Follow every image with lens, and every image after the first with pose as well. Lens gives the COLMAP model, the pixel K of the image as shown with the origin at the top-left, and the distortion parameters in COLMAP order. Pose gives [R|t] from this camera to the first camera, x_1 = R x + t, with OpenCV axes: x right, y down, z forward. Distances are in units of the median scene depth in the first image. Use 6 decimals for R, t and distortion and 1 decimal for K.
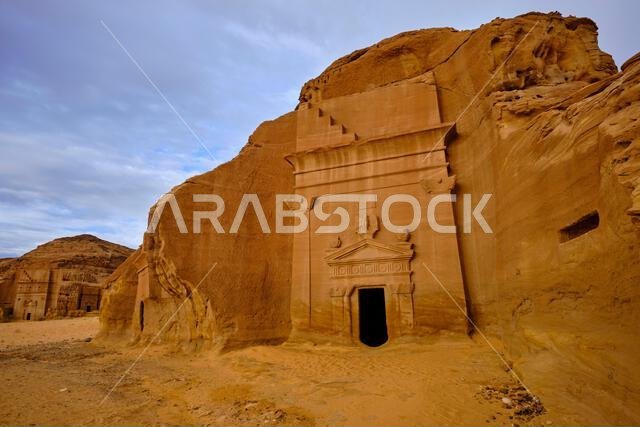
lens RADIAL K [[467.8, 0, 320.0], [0, 467.8, 213.5], [0, 0, 1]] dist [0.001233, -0.002232]
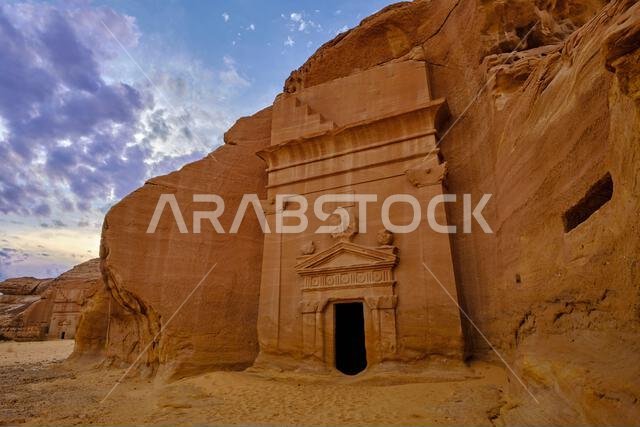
lens RADIAL K [[449.0, 0, 326.5], [0, 449.0, 214.1], [0, 0, 1]] dist [-0.001588, 0.001532]
pose [[0.995352, -0.019734, -0.094259, 0.145966], [0.014940, 0.998572, -0.051290, 0.042823], [0.095136, 0.049643, 0.994226, 0.196599]]
